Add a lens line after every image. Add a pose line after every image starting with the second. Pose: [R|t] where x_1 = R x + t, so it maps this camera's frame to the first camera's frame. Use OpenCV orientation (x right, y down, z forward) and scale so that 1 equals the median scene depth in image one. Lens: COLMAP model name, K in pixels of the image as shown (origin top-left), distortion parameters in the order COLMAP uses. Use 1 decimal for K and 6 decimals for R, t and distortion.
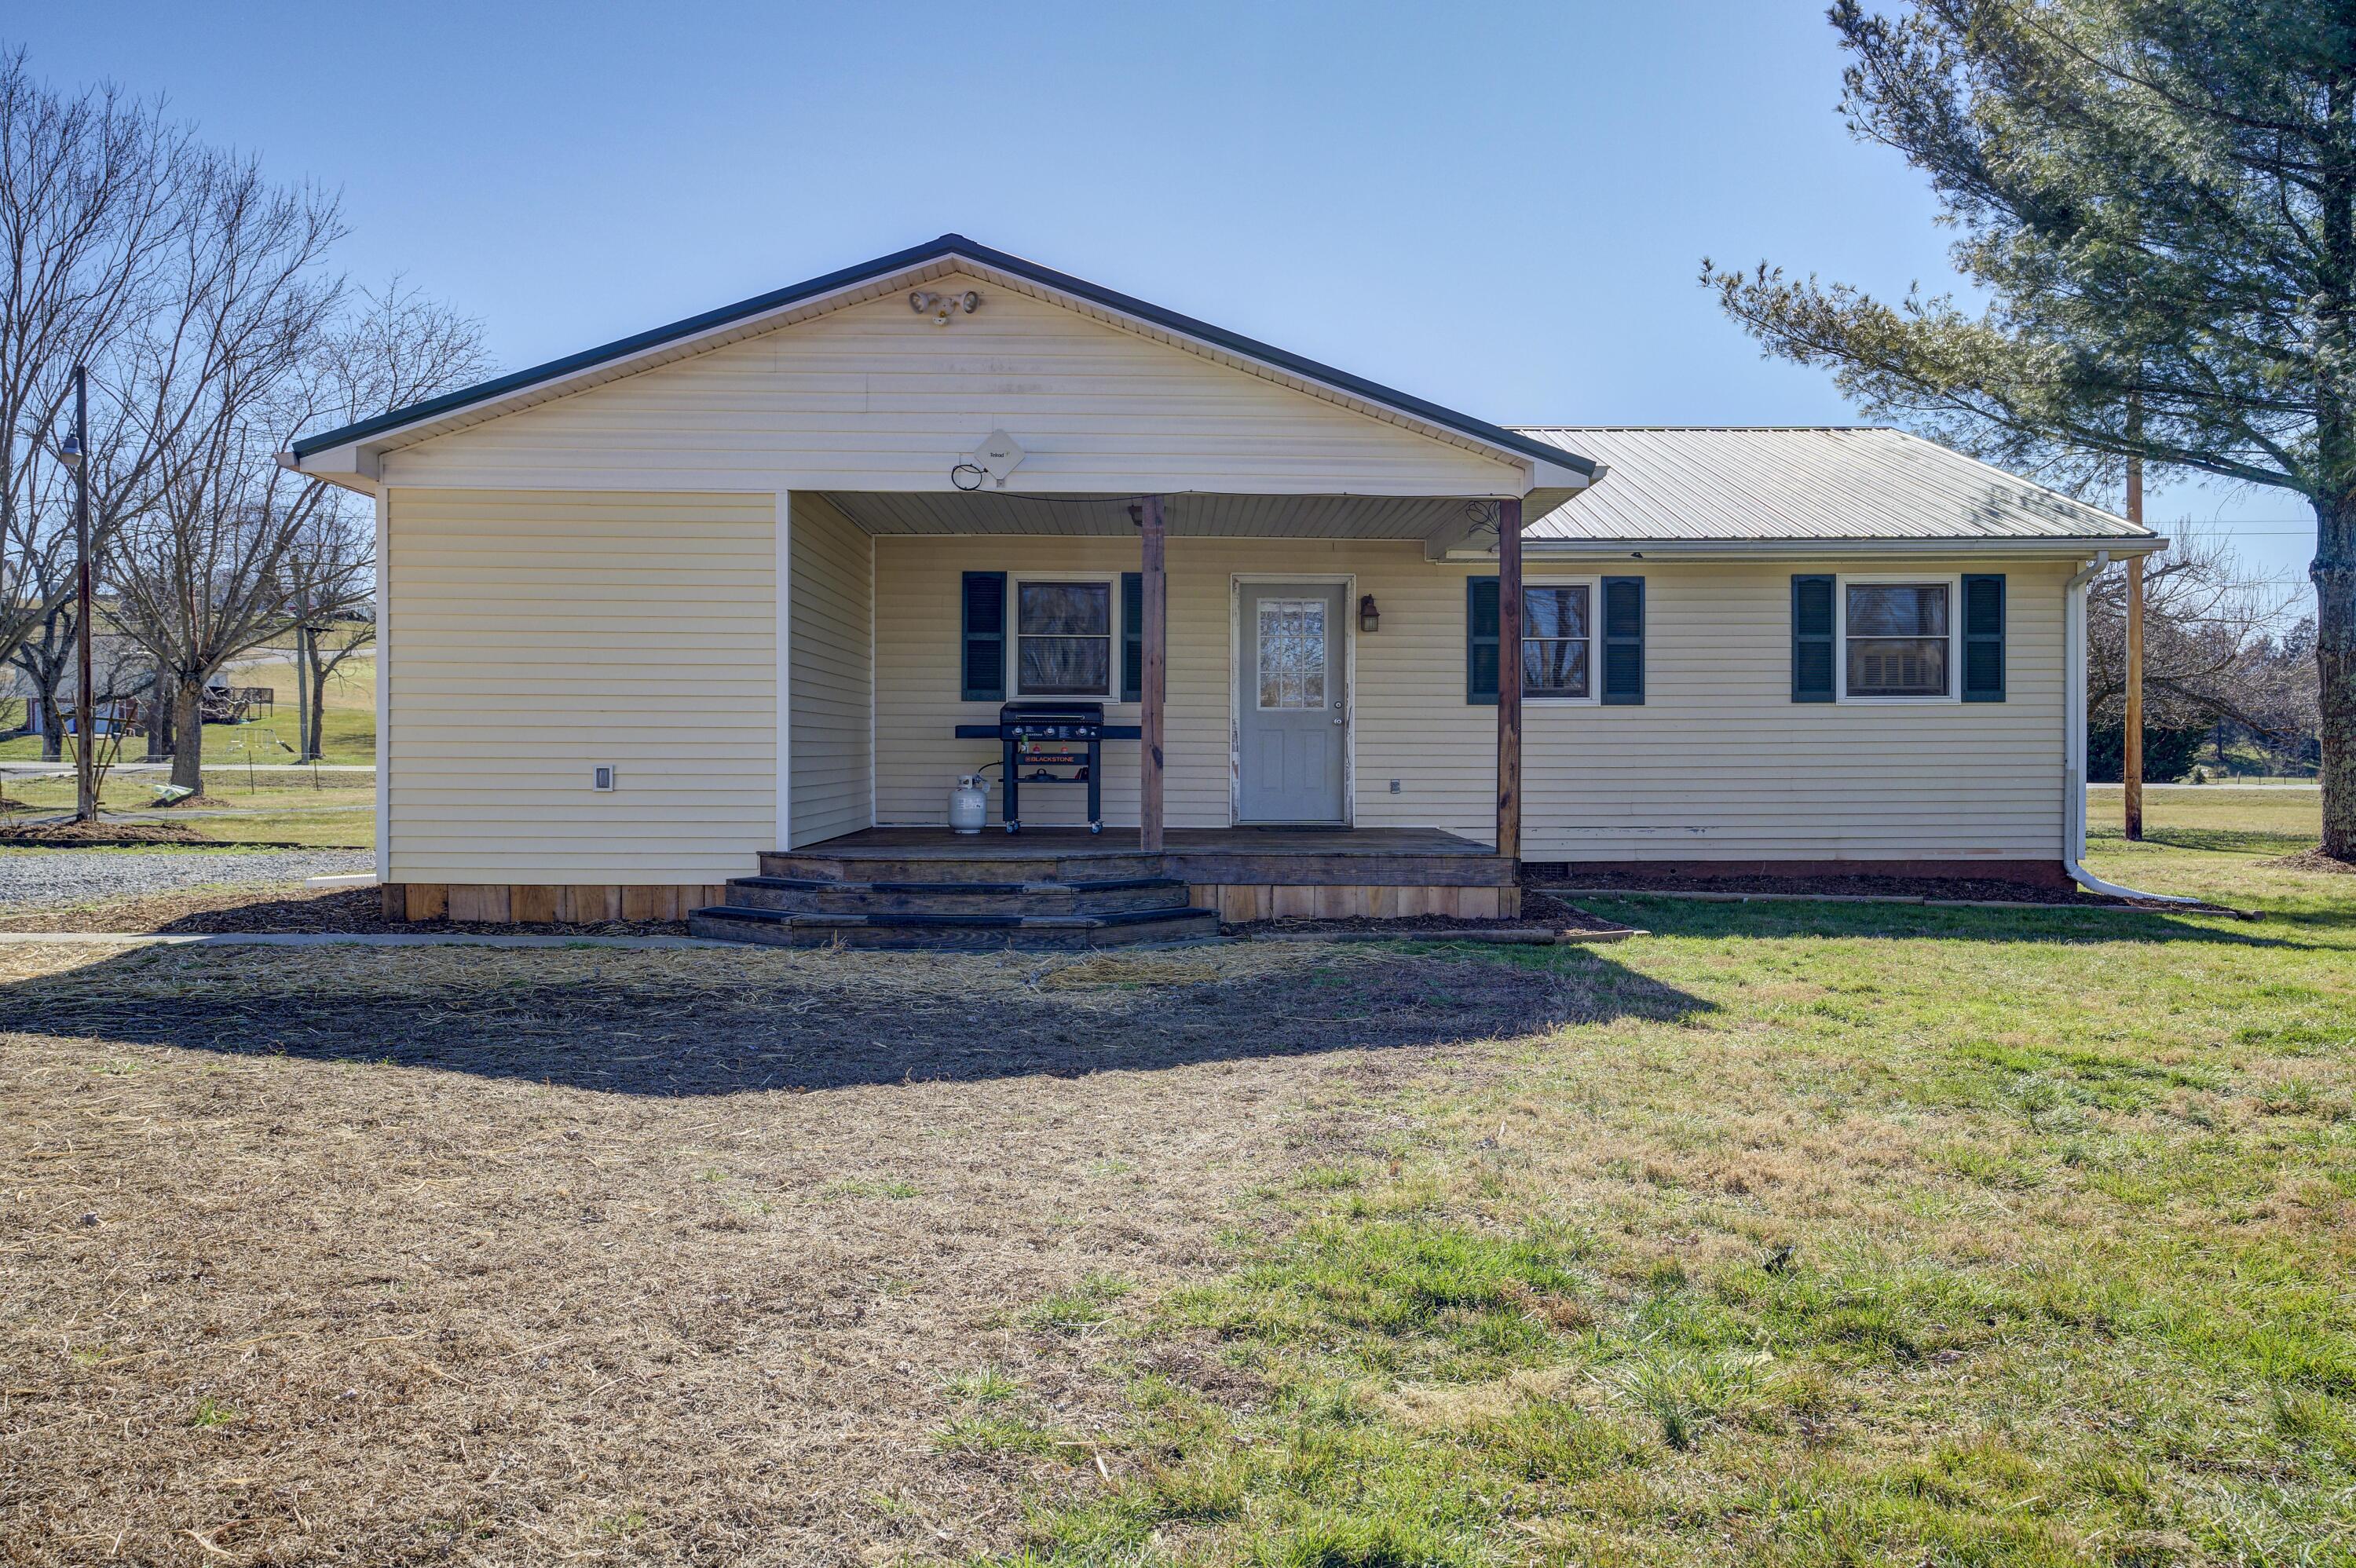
lens RADIAL K [[1857.1, 0, 1178.0], [0, 1857.1, 784.0], [0, 0, 1]] dist [0.004837, 0.001570]
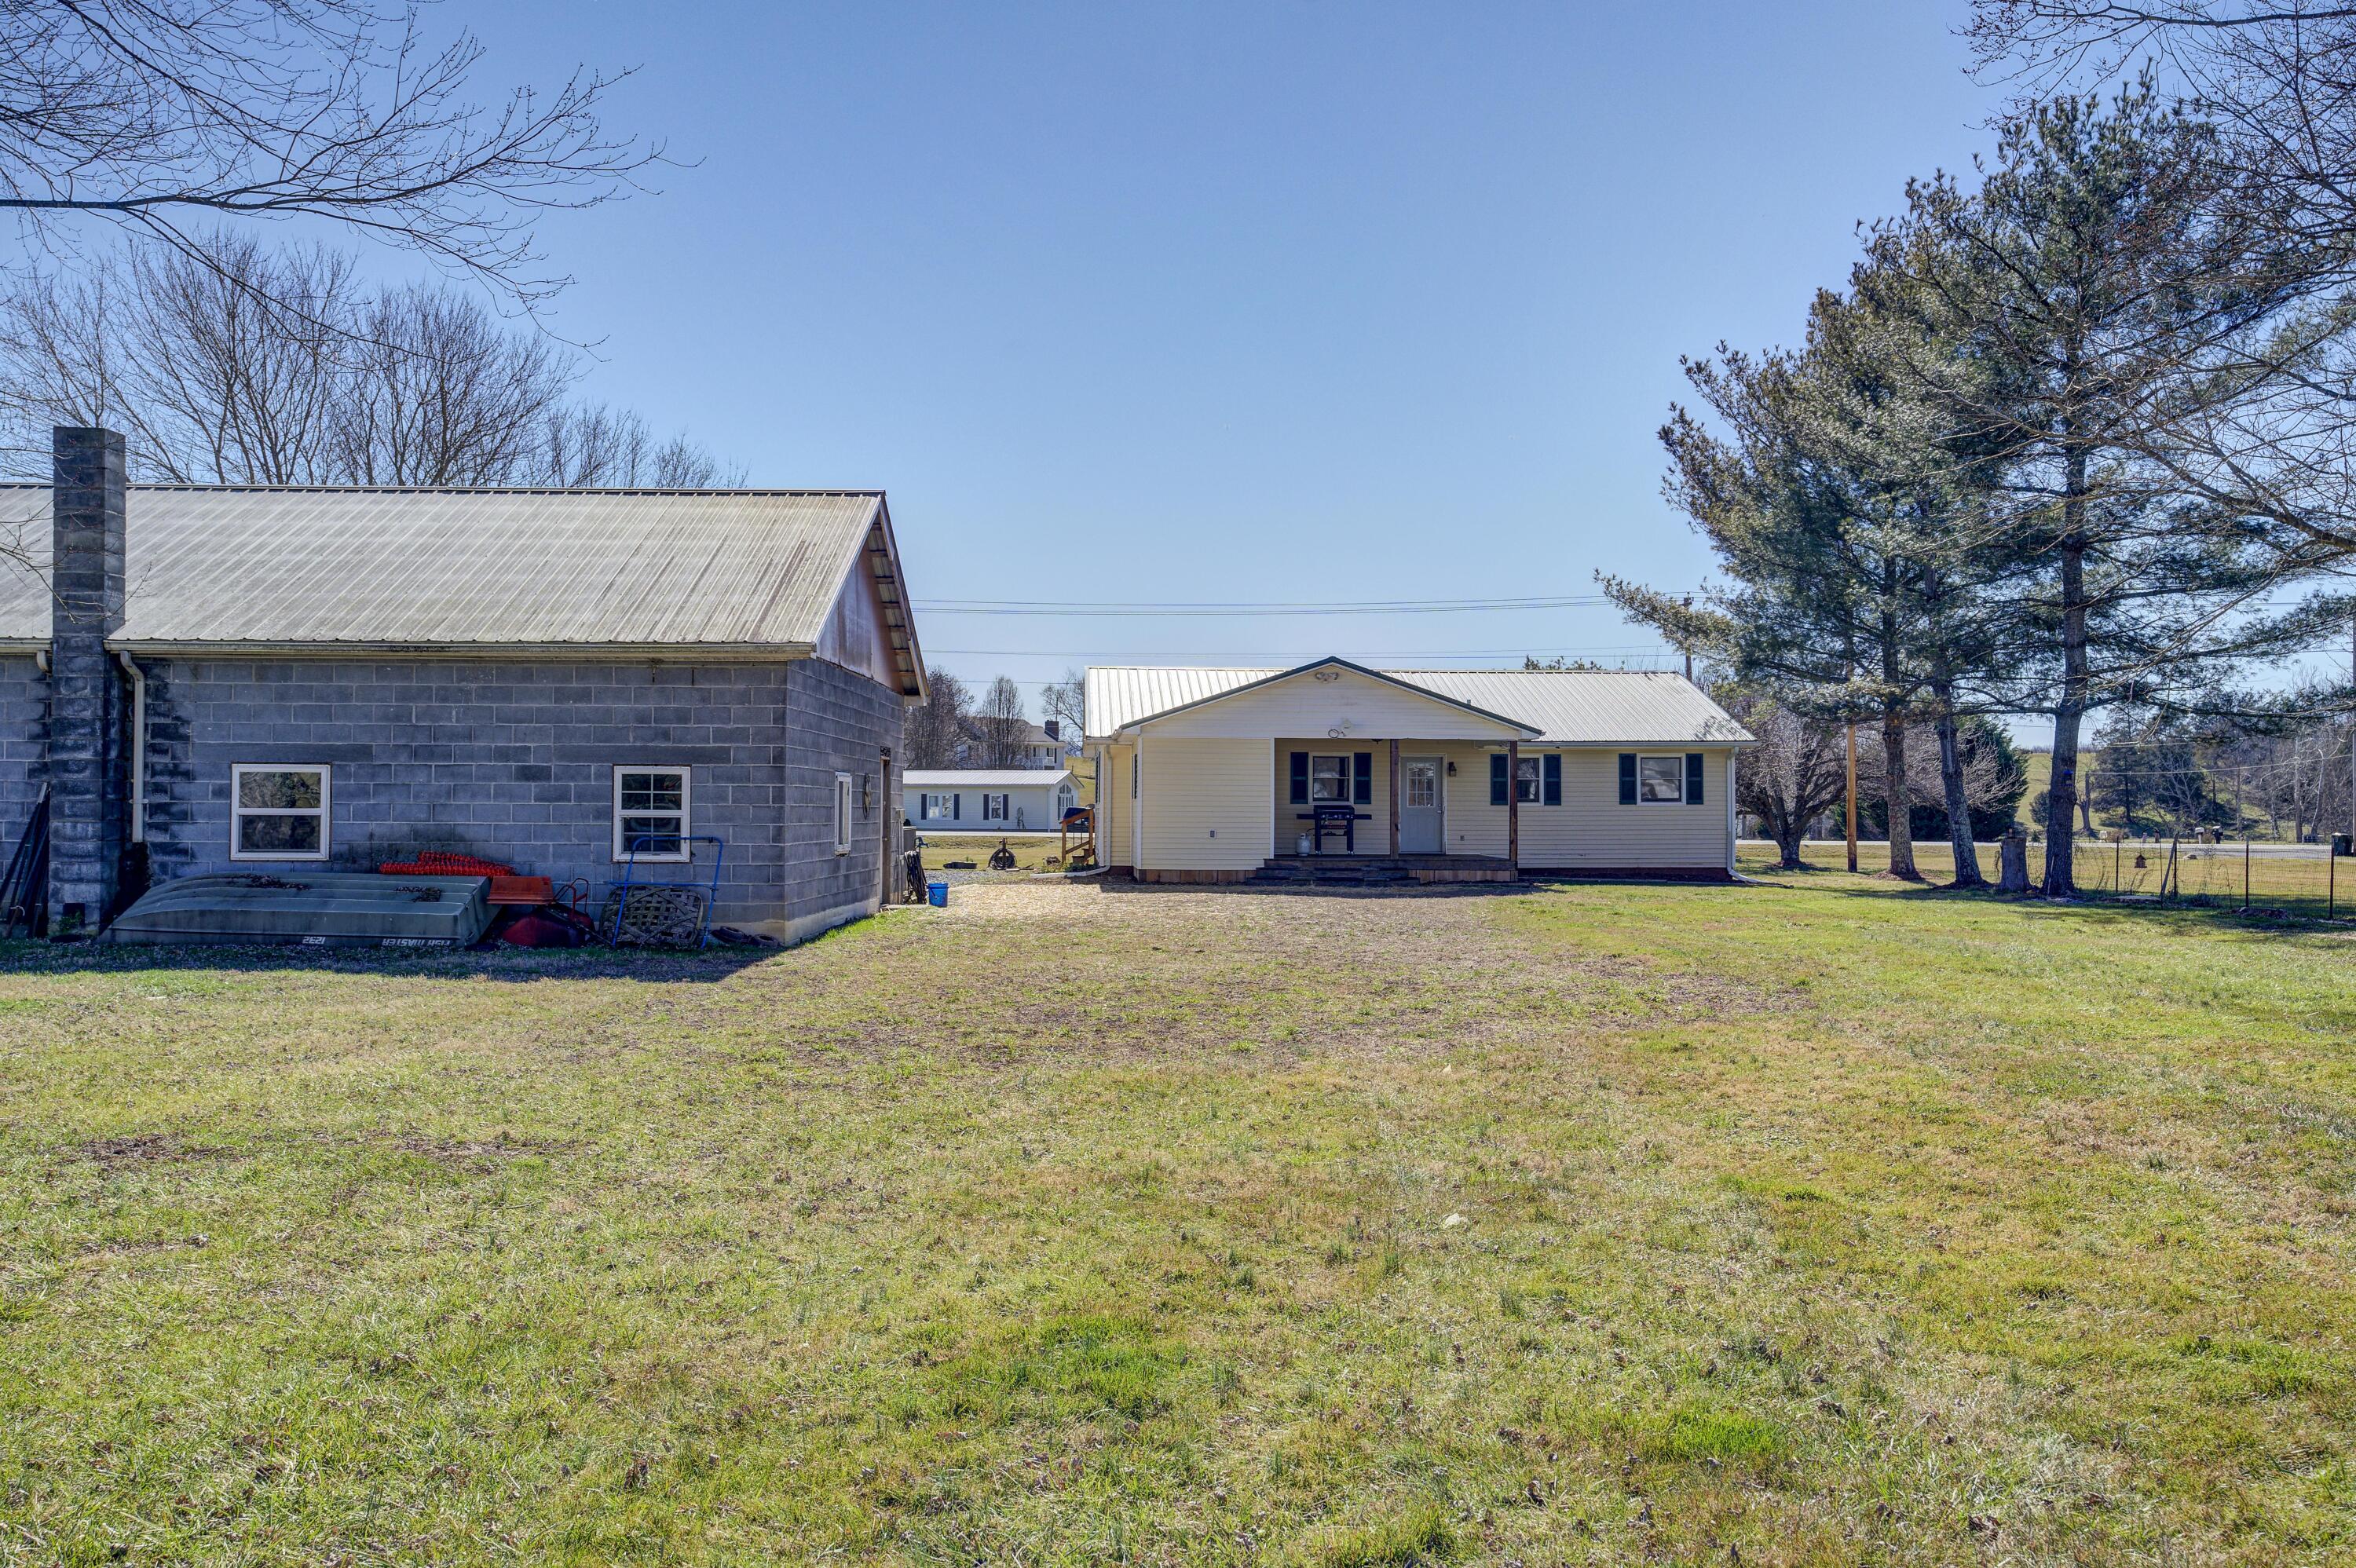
lens RADIAL K [[1656.1, 0, 1178.0], [0, 1656.1, 784.0], [0, 0, 1]] dist [0.001315, 0.000107]
pose [[0.999956, -0.000643, 0.009315, -0.300477], [0.000985, 0.999323, -0.036774, 0.011066], [-0.009285, 0.036782, 0.999280, -1.286201]]
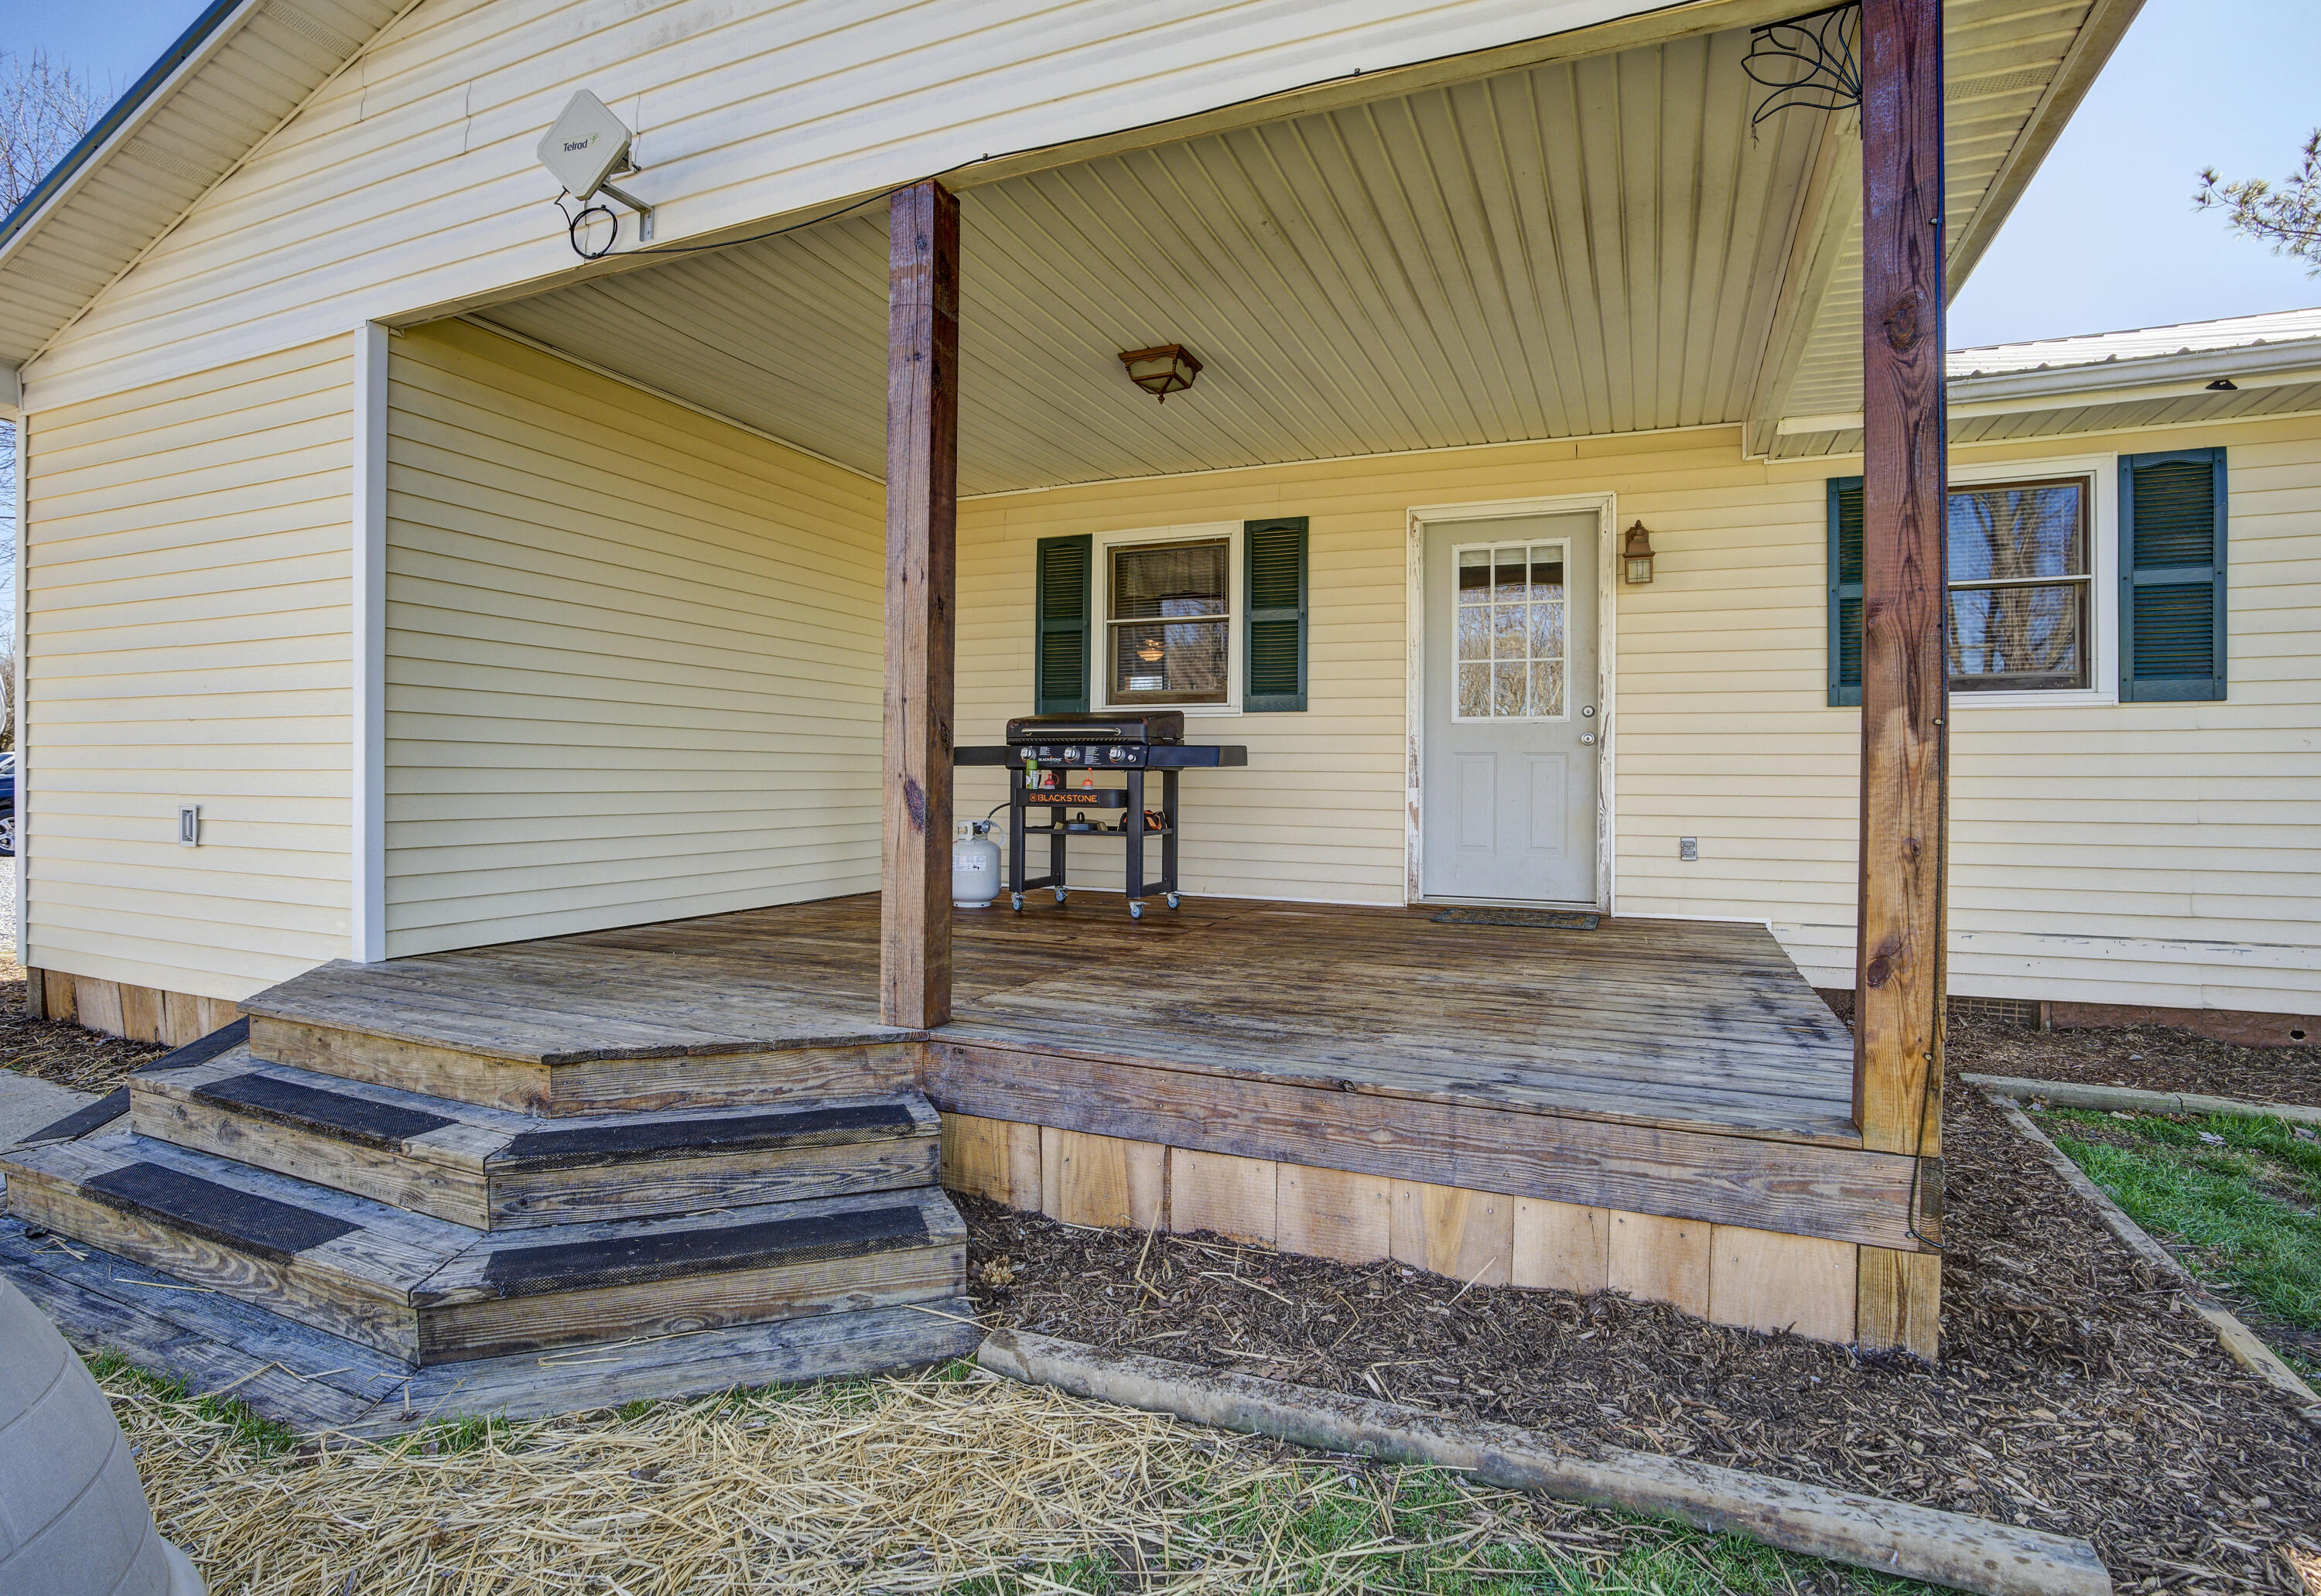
lens RADIAL K [[1131.7, 0, 1160.5], [0, 1131.7, 798.0], [0, 0, 1]] dist [-0.048158, 0.016456]
pose [[0.911716, 0.010578, -0.410685, 0.114076], [-0.012175, 0.999925, -0.001273, -0.012677], [0.410640, 0.006161, 0.911777, 0.631131]]
